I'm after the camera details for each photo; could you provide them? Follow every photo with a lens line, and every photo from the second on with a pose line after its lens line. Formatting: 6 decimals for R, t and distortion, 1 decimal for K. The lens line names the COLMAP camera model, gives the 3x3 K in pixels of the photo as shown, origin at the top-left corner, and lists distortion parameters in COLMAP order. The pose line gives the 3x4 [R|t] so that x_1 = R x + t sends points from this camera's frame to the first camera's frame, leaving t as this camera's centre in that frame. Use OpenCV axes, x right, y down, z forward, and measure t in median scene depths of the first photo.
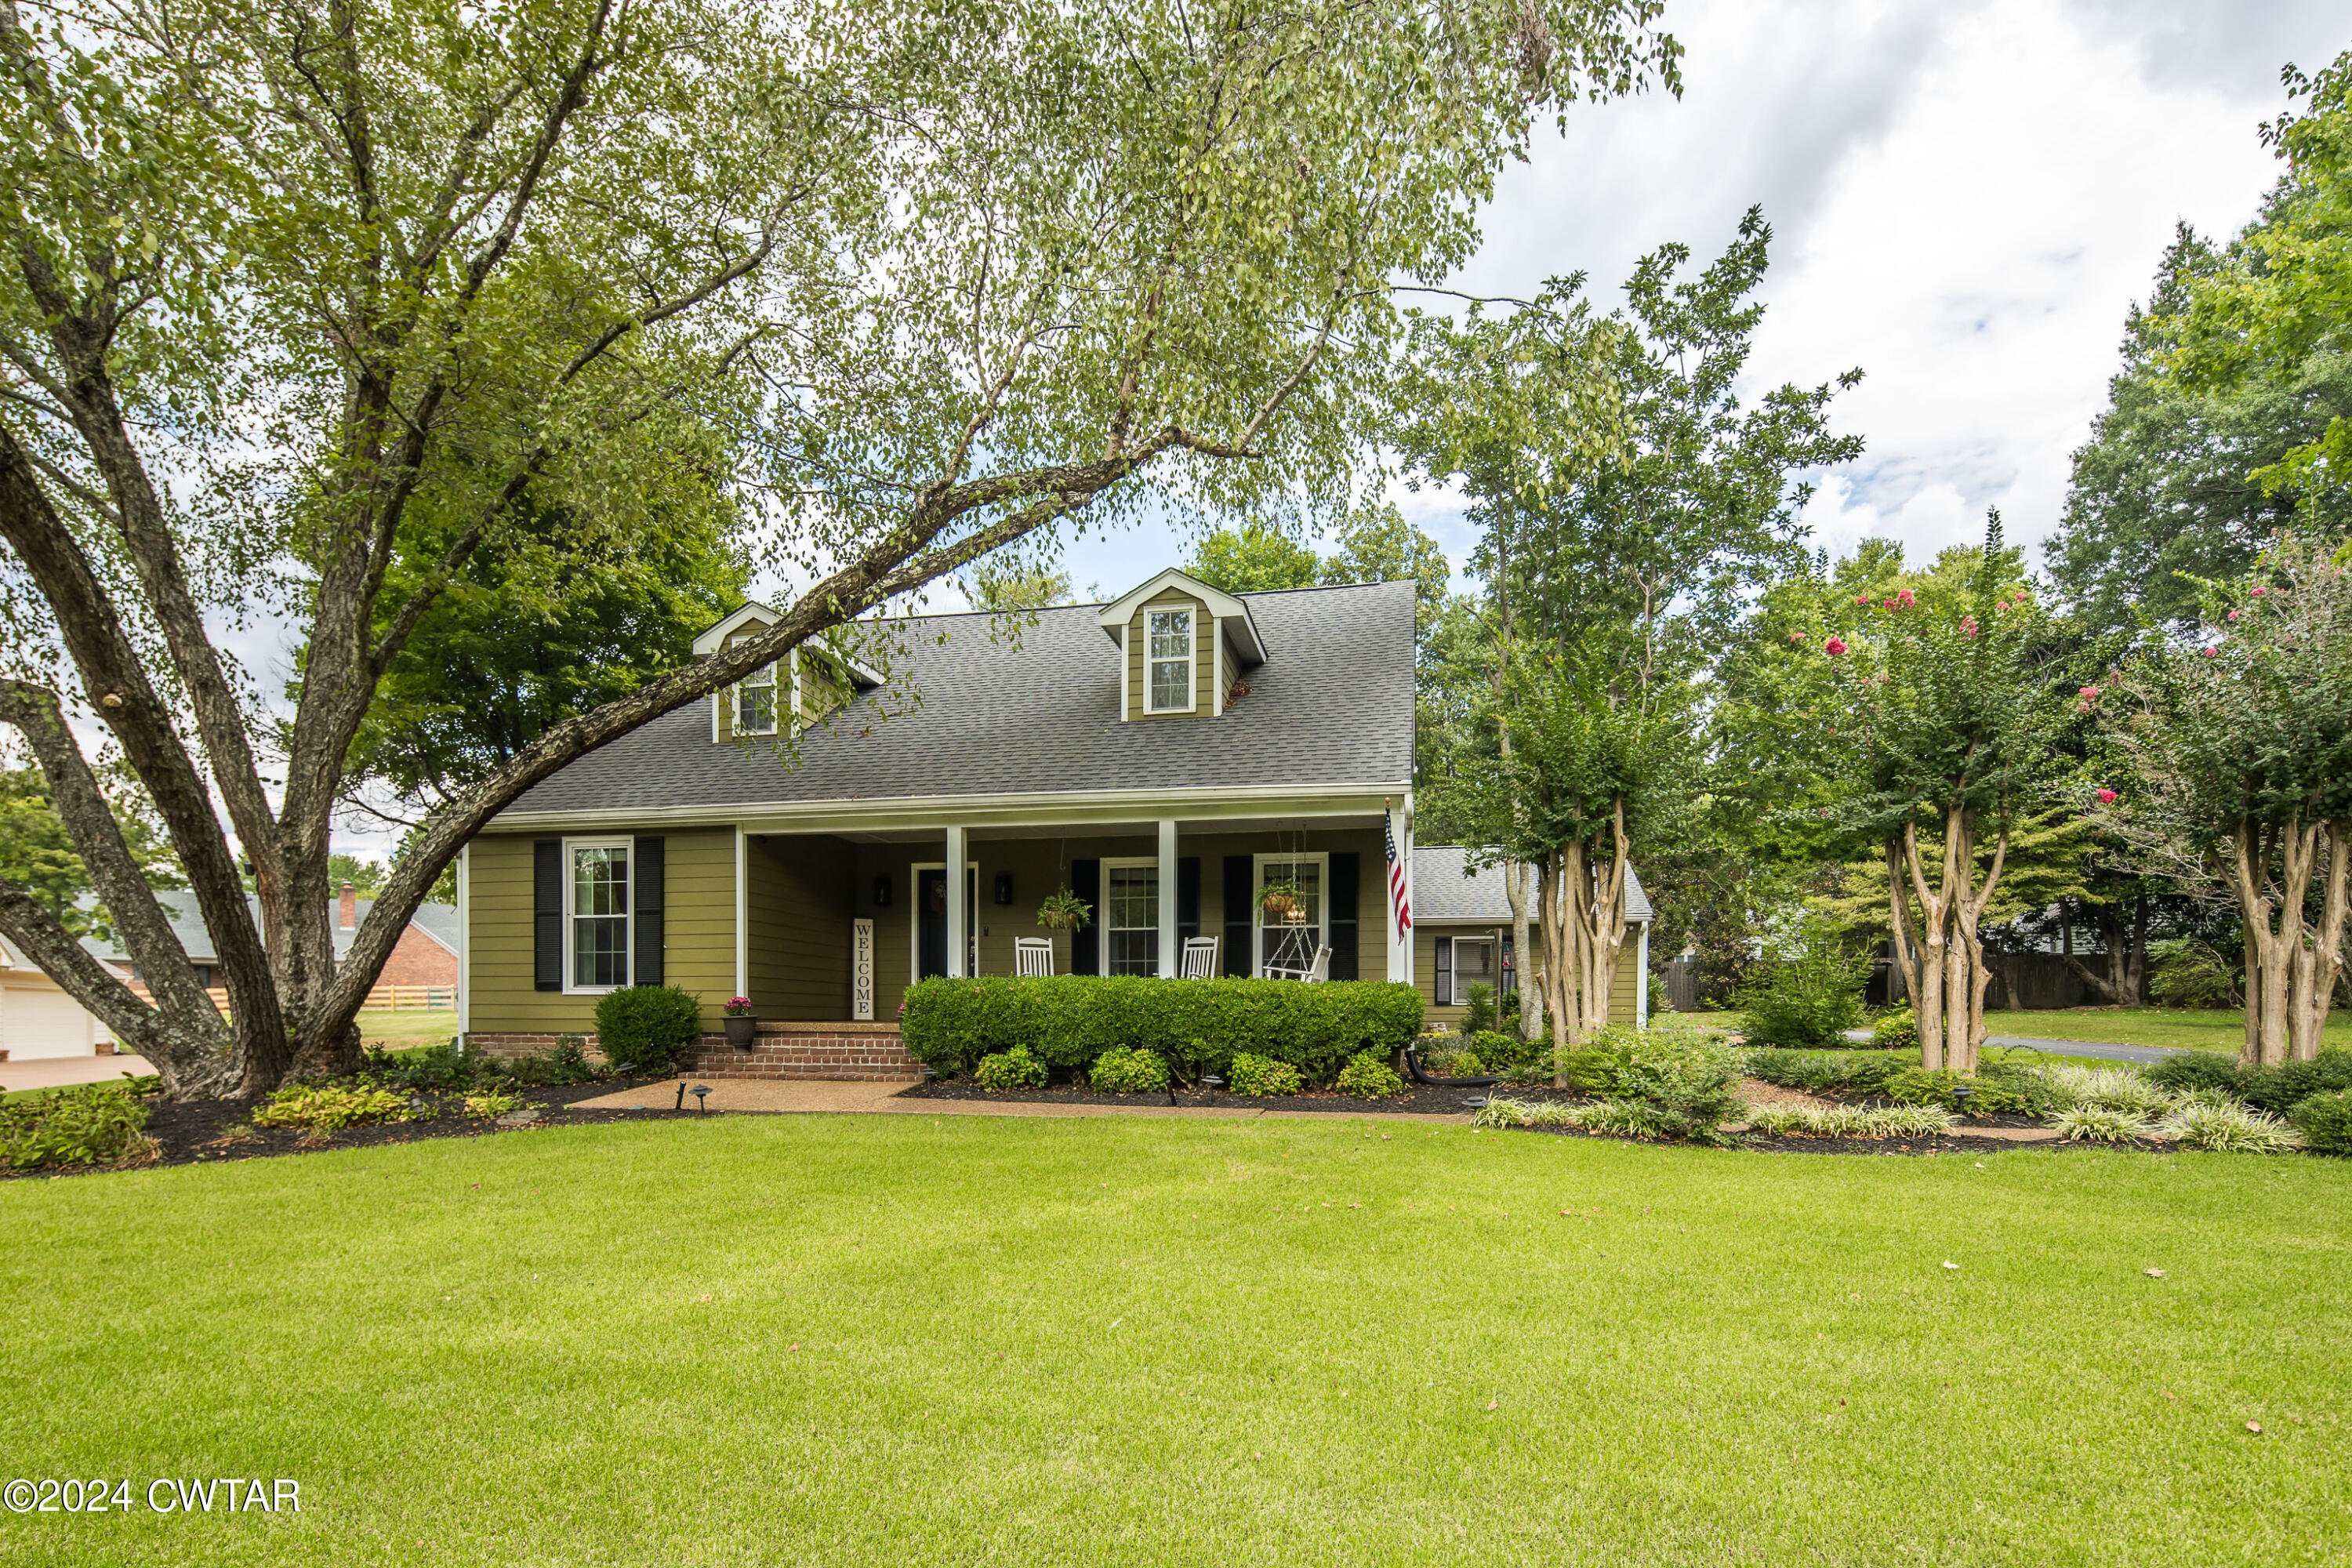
lens RADIAL K [[1164.3, 0, 1172.2], [0, 1164.3, 865.4], [0, 0, 1]] dist [0.002152, 0.000221]
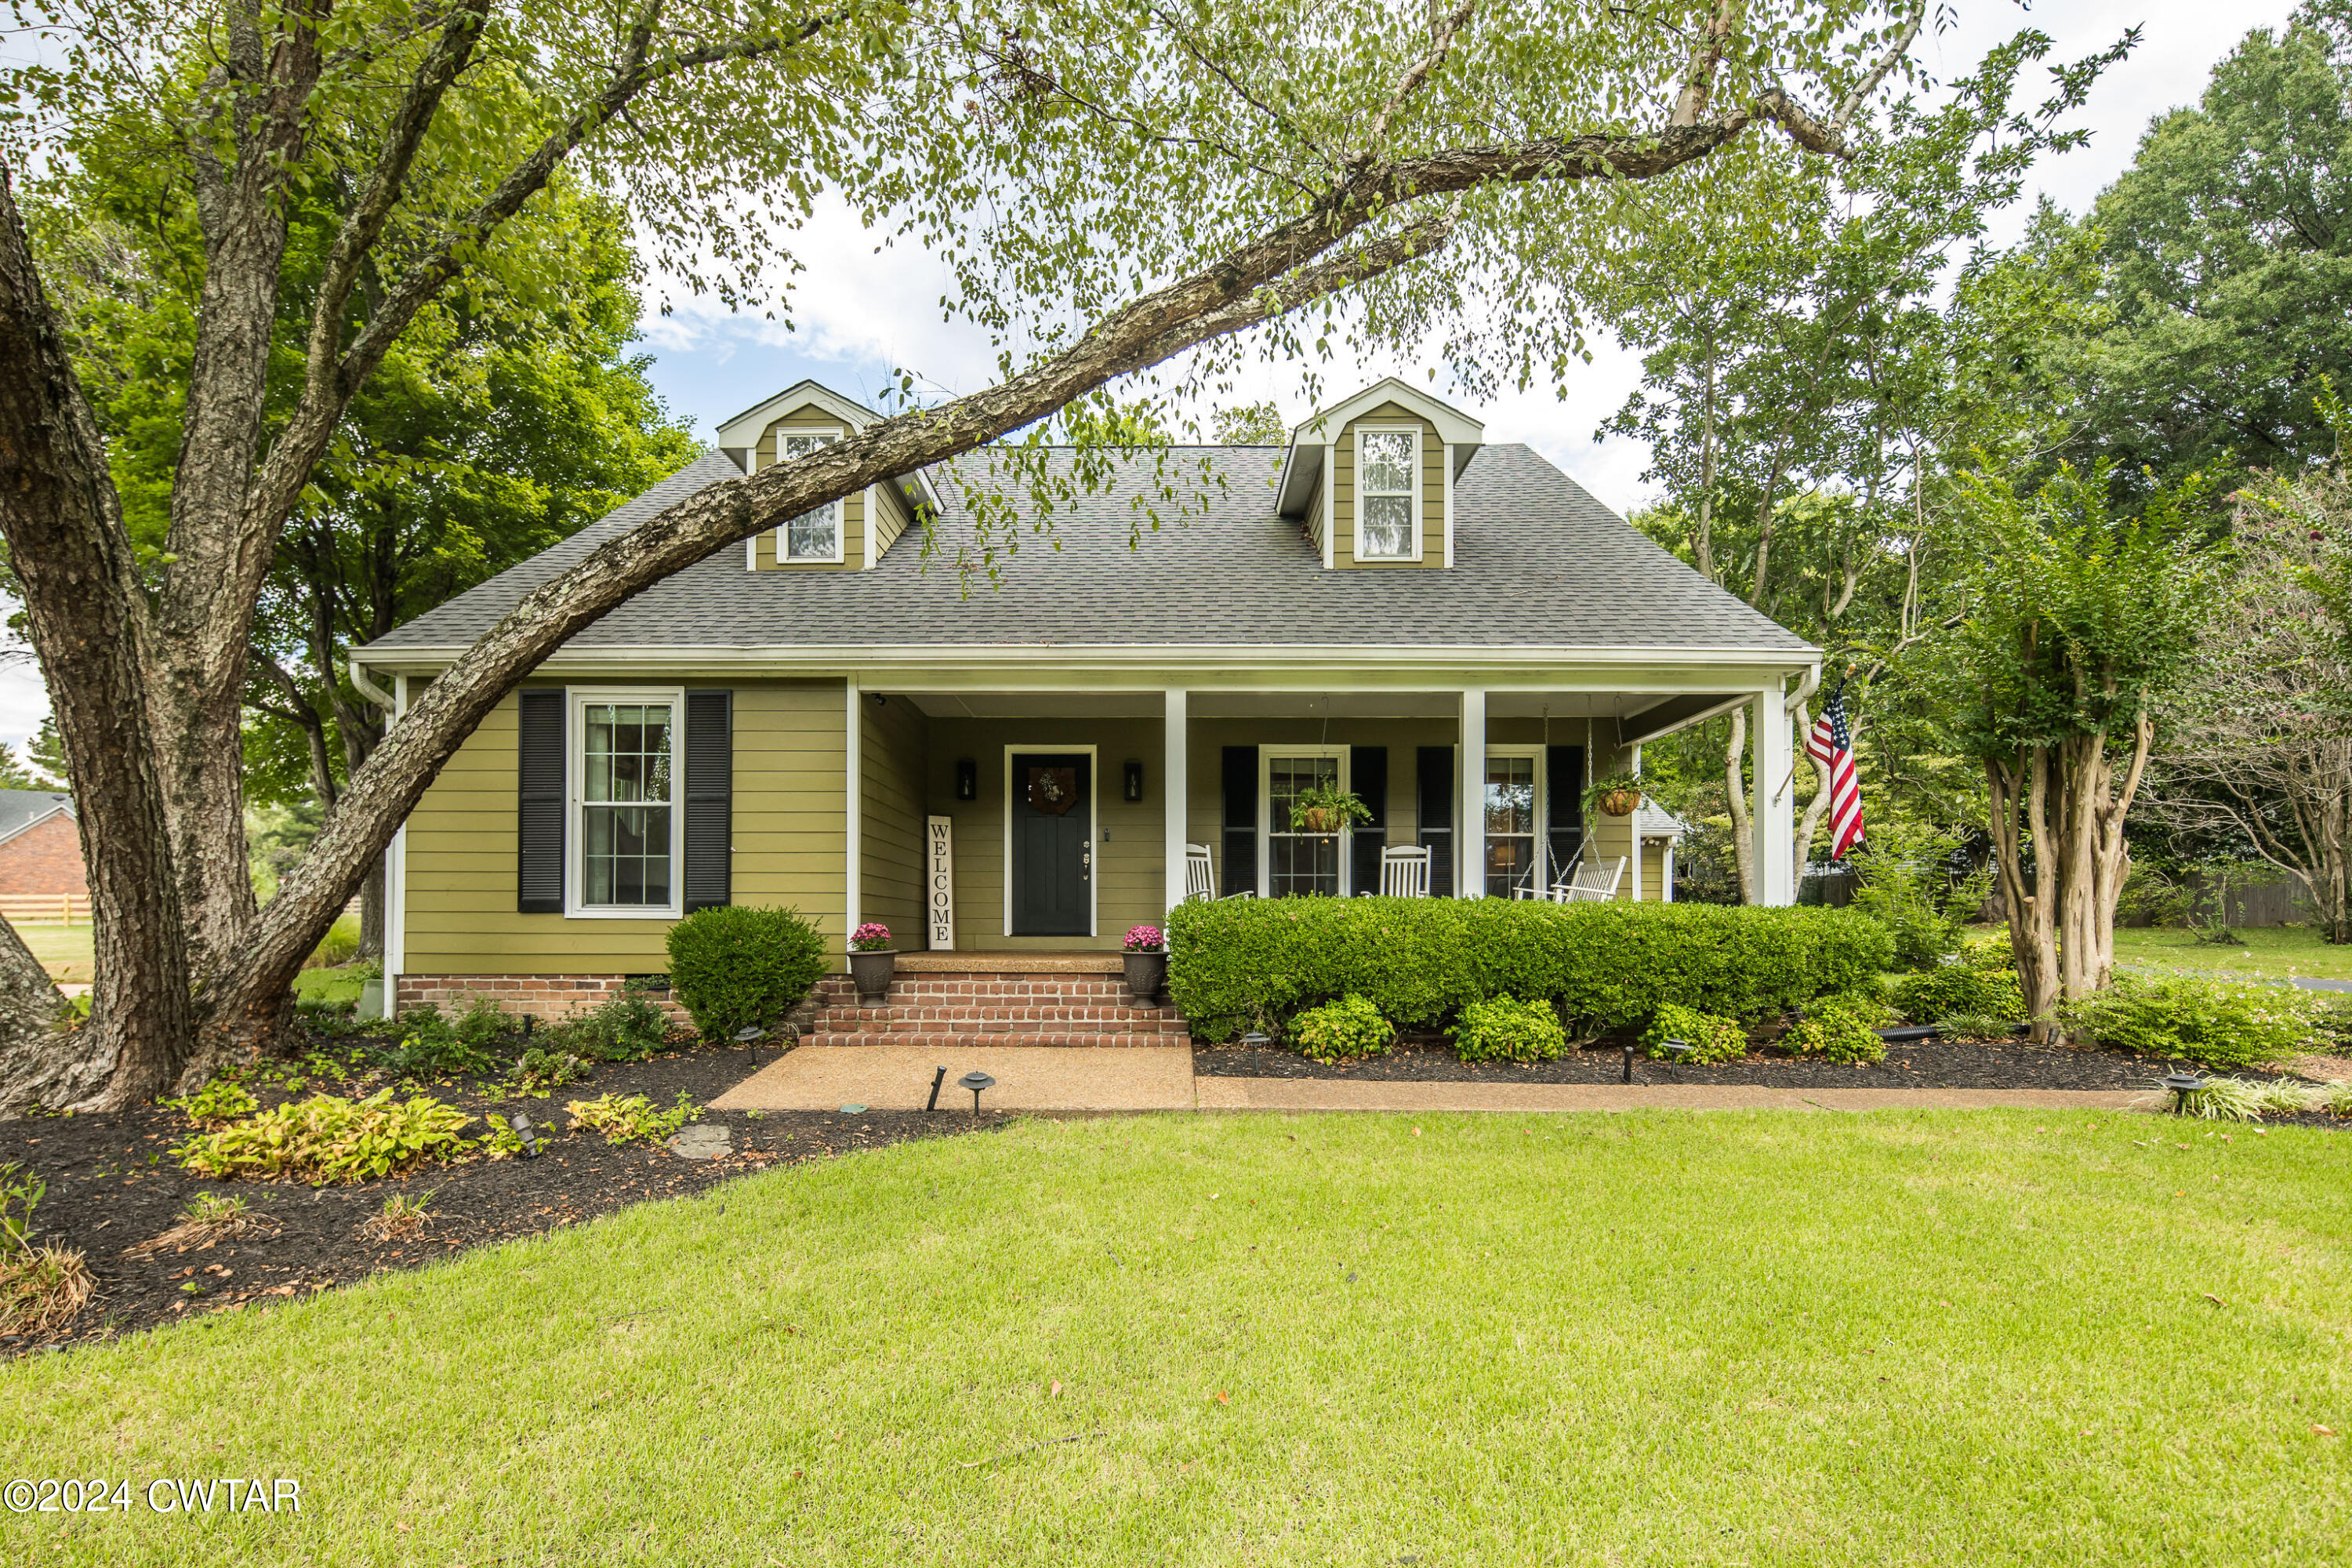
lens RADIAL K [[1147.5, 0, 1136.3], [0, 1147.5, 772.4], [0, 0, 1]] dist [-0.000079, -0.001179]
pose [[0.981474, 0.025122, 0.189939, -0.333630], [-0.024148, 0.999681, -0.007442, 0.023607], [-0.190065, 0.002717, 0.981768, 0.289153]]
